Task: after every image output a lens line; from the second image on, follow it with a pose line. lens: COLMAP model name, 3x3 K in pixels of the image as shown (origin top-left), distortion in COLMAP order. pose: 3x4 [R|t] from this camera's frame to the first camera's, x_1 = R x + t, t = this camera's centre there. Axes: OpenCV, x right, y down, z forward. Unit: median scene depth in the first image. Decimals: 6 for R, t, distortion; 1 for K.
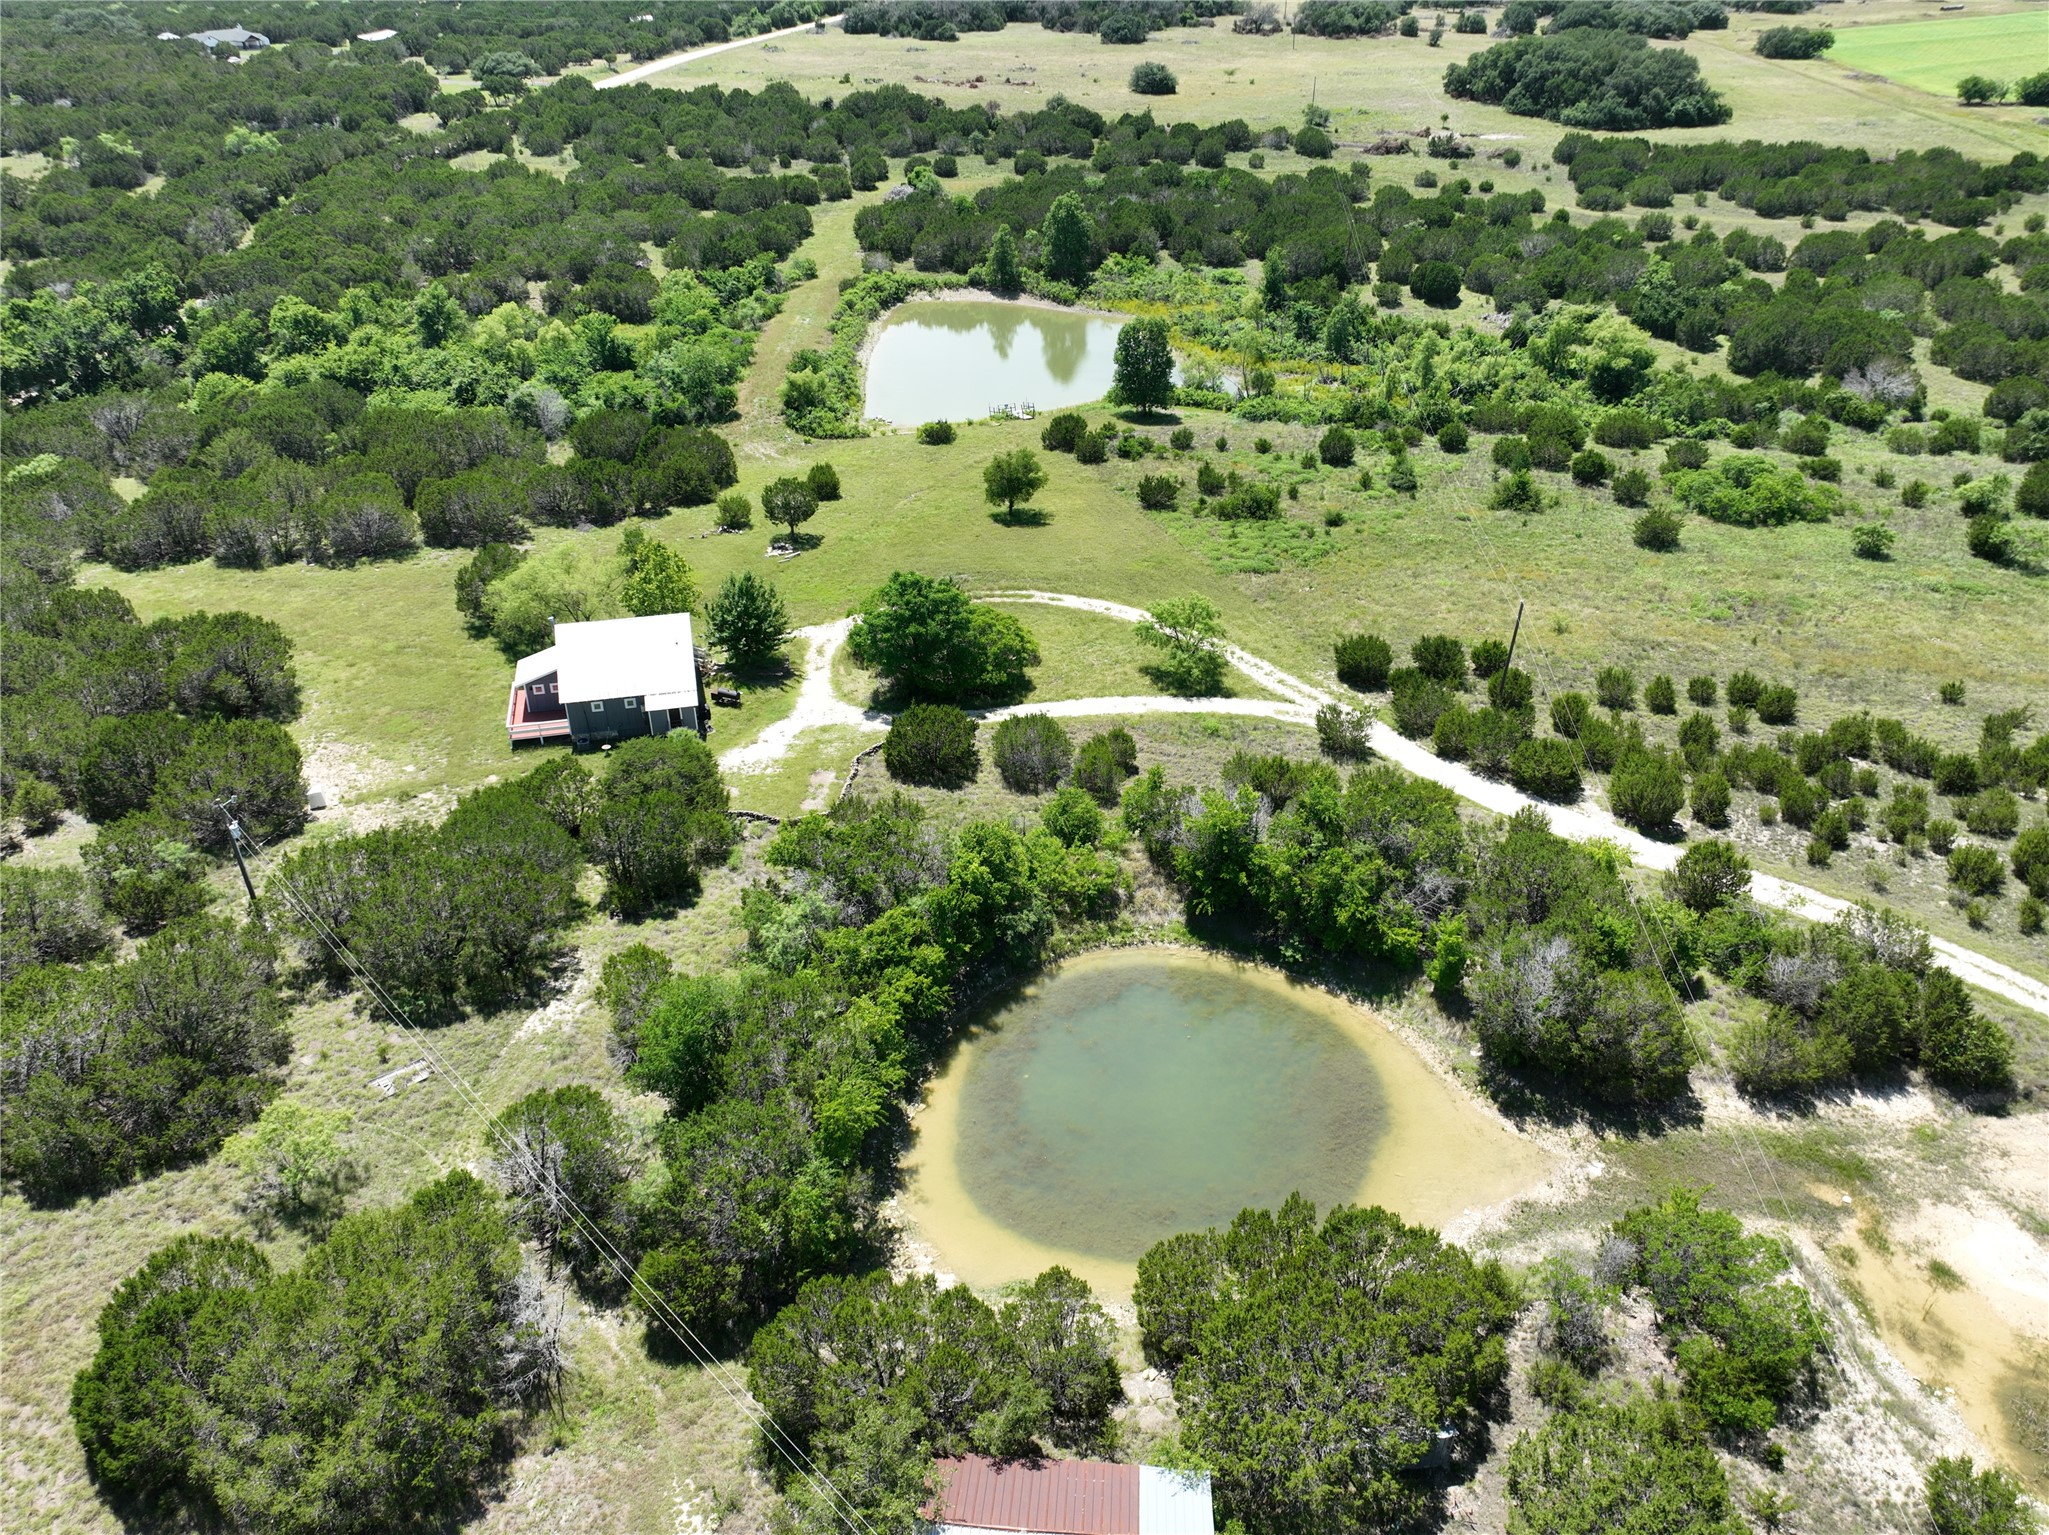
lens RADIAL K [[1543.7, 0, 1024.5], [0, 1543.7, 767.5], [0, 0, 1]] dist [0.005008, -0.002600]
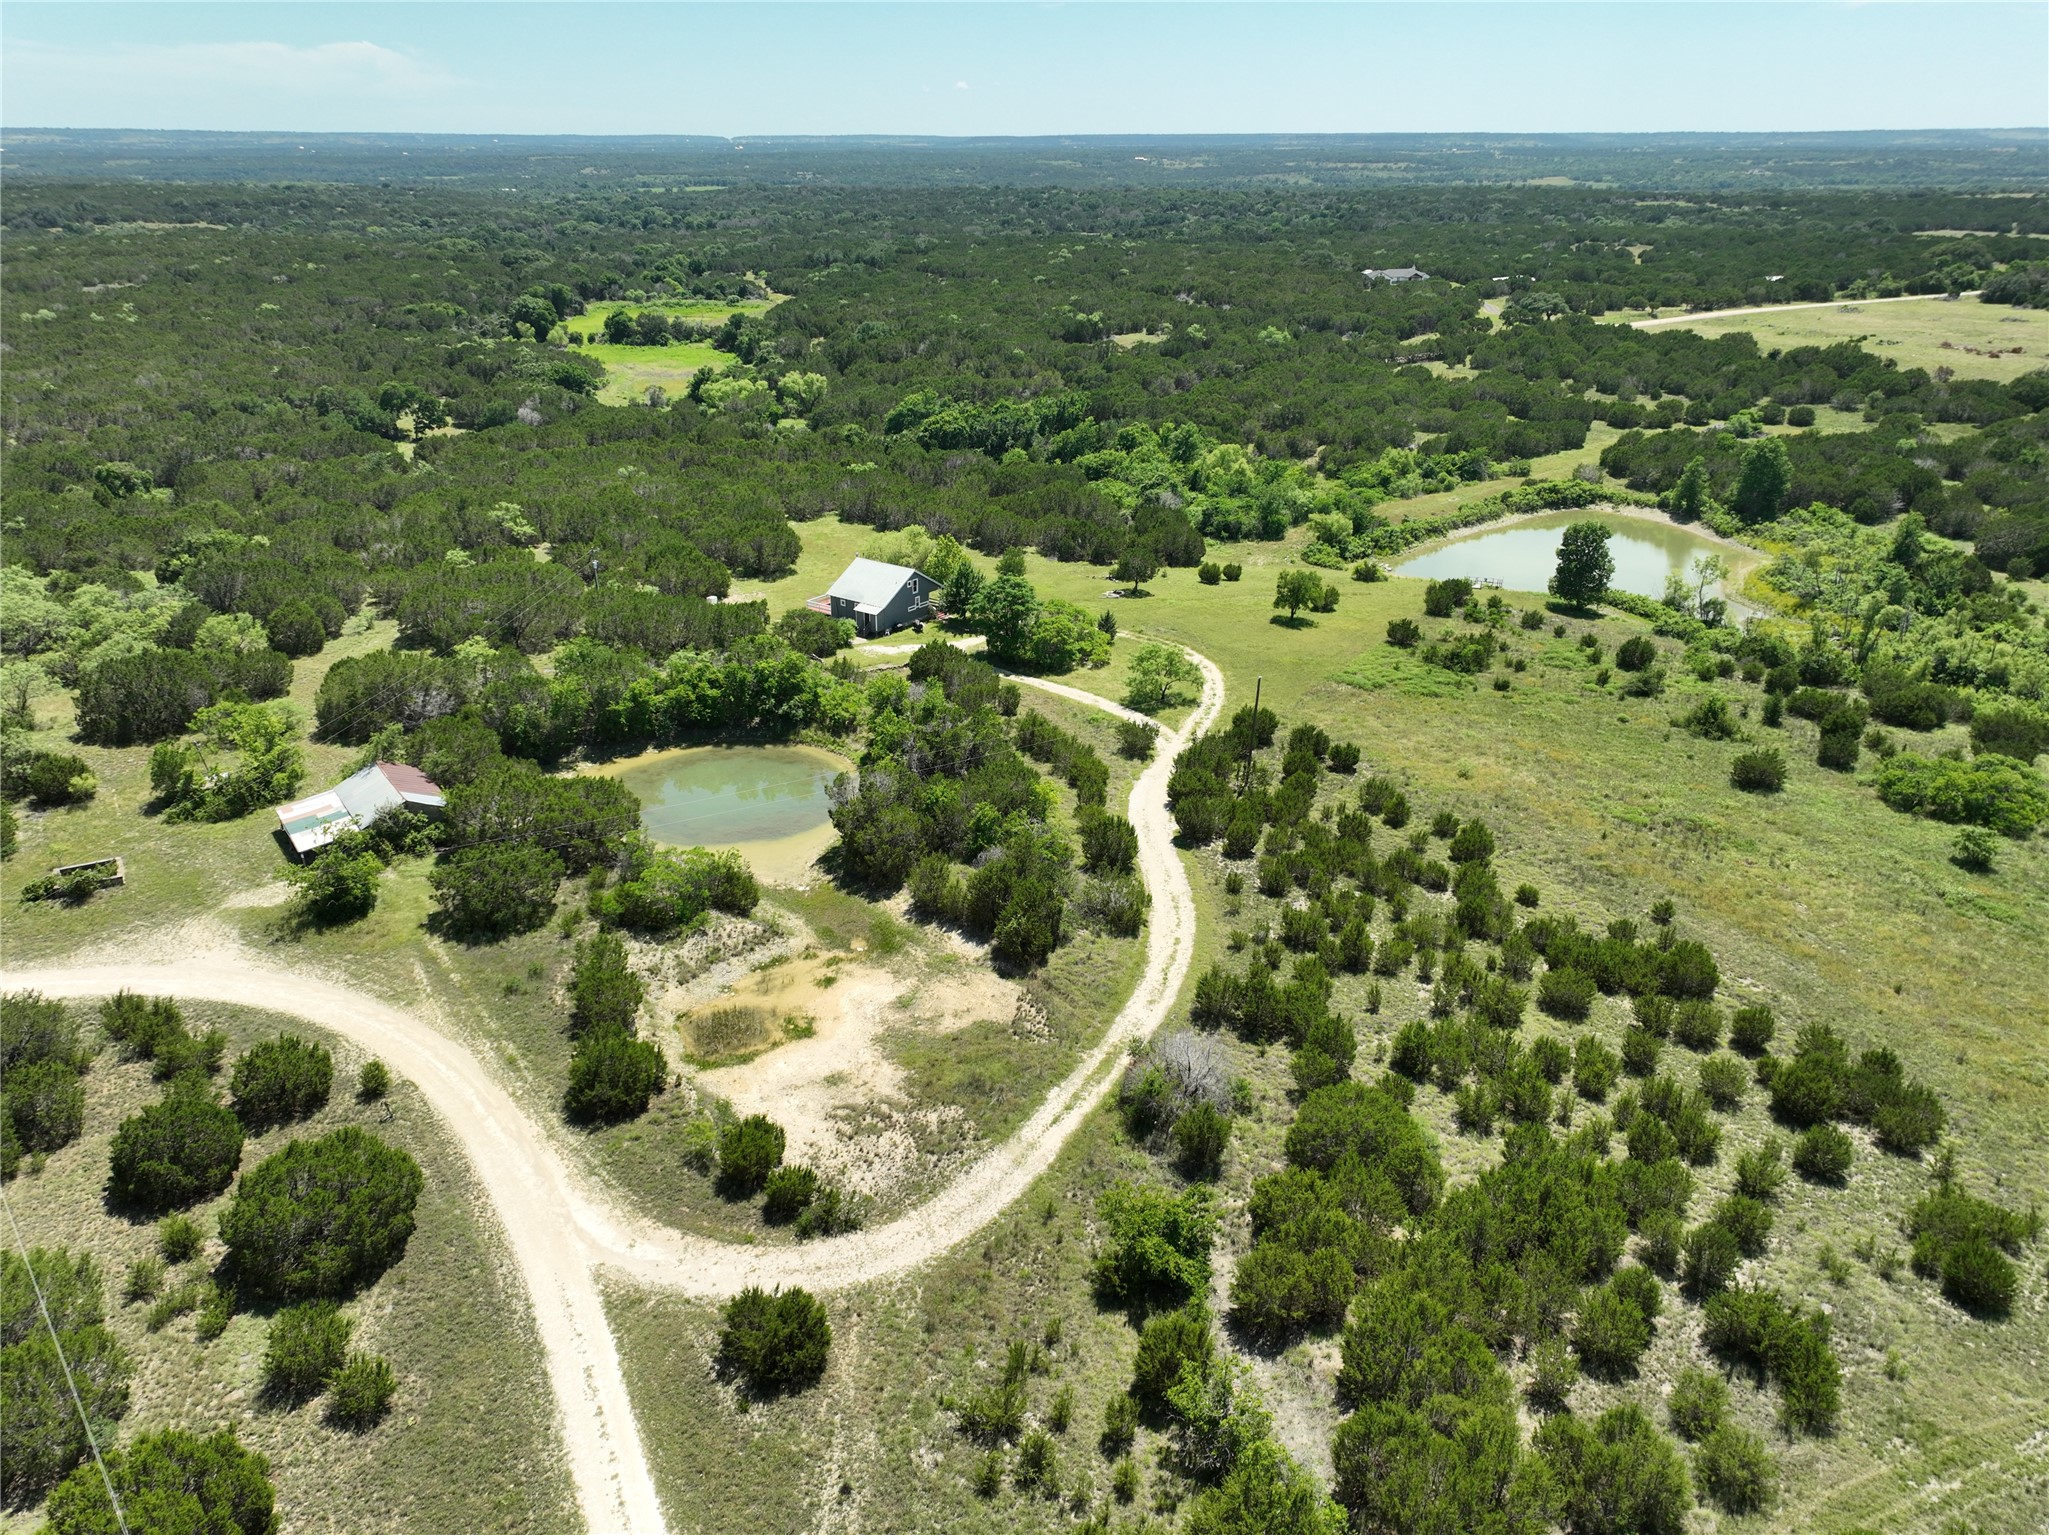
lens RADIAL K [[1543.7, 0, 1024.5], [0, 1543.7, 767.5], [0, 0, 1]] dist [0.005008, -0.002600]
pose [[0.617450, 0.287168, -0.732318, 0.546668], [-0.388900, 0.920684, 0.033135, -0.003255], [0.683749, 0.264339, 0.680156, -0.003810]]
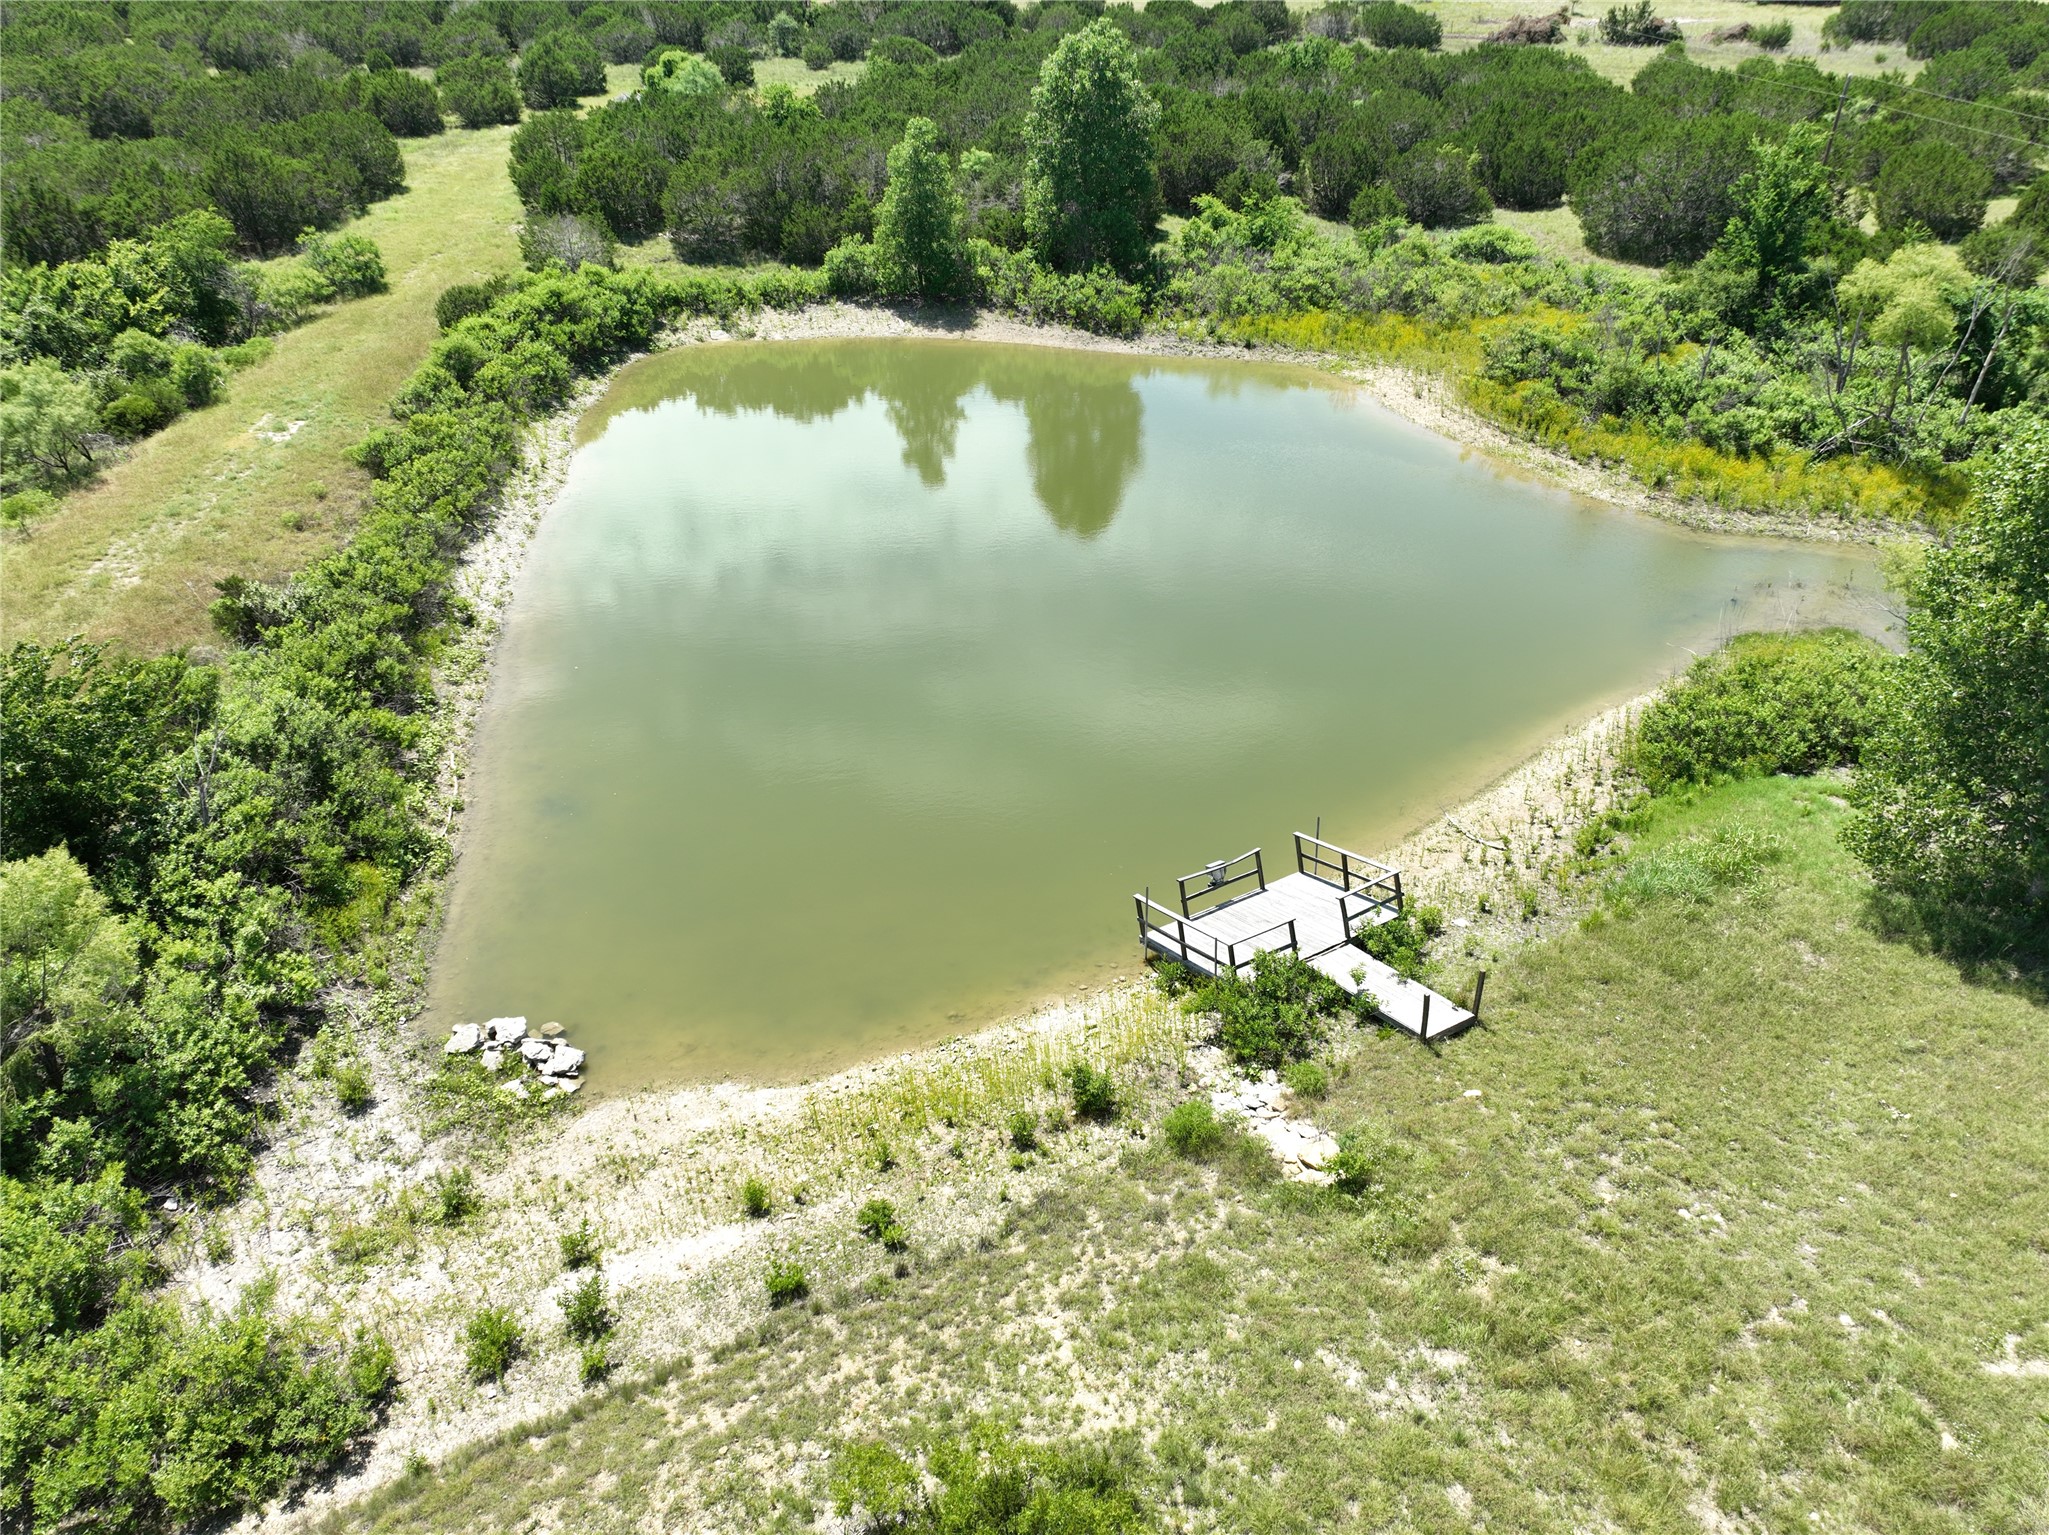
lens RADIAL K [[1543.7, 0, 1024.5], [0, 1543.7, 767.5], [0, 0, 1]] dist [0.005008, -0.002600]
pose [[0.989422, -0.082484, 0.119330, -0.043630], [0.085540, 0.996120, -0.020704, -0.191423], [-0.117159, 0.030692, 0.992639, 0.641435]]
